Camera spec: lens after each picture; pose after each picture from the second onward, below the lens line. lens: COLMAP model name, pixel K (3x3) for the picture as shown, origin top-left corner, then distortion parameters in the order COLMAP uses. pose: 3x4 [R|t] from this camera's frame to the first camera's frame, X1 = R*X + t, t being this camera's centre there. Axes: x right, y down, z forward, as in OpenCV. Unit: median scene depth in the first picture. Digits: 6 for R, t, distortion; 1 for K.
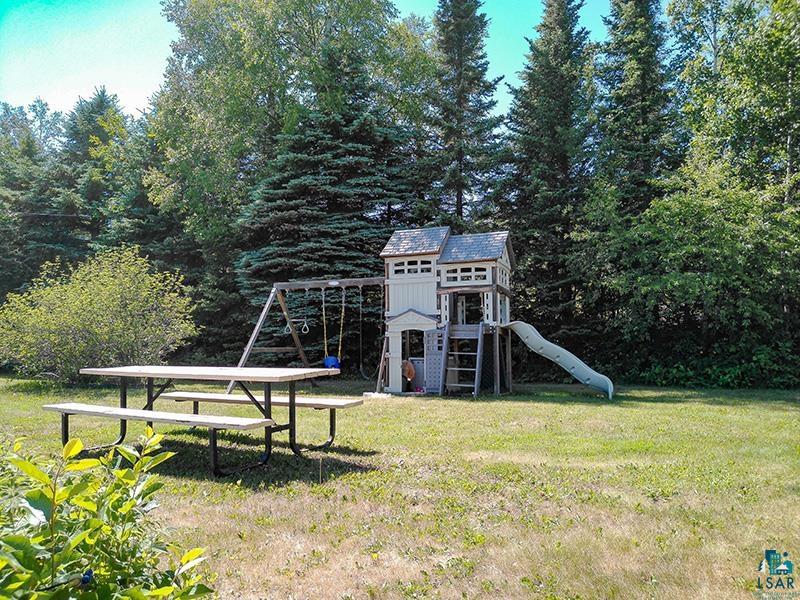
lens RADIAL K [[596.3, 0, 412.3], [0, 596.3, 318.4], [0, 0, 1]] dist [0.071674, -0.075442]
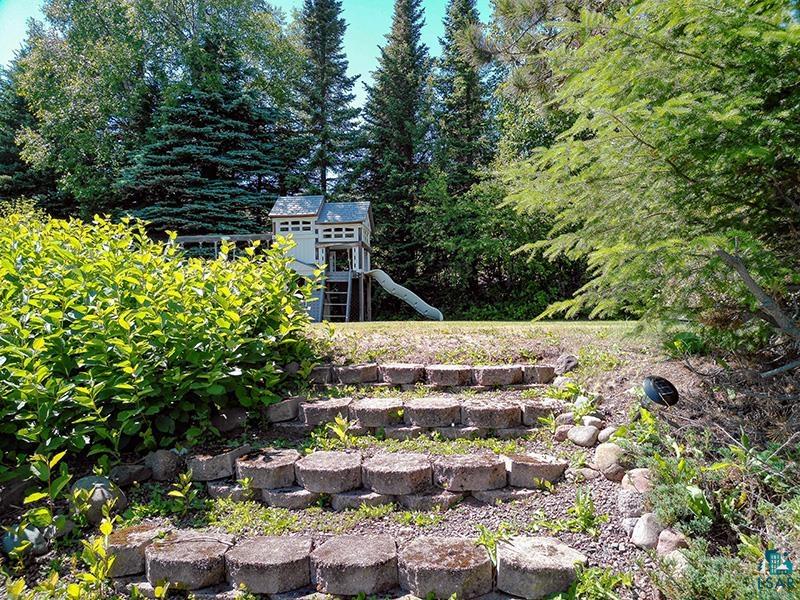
lens RADIAL K [[596.3, 0, 412.3], [0, 596.3, 318.4], [0, 0, 1]] dist [0.071674, -0.075442]
pose [[0.965108, 0.000451, 0.261852, -0.068832], [-0.008561, 0.999518, 0.029833, 0.051986], [-0.261712, -0.031034, 0.964647, -0.221185]]
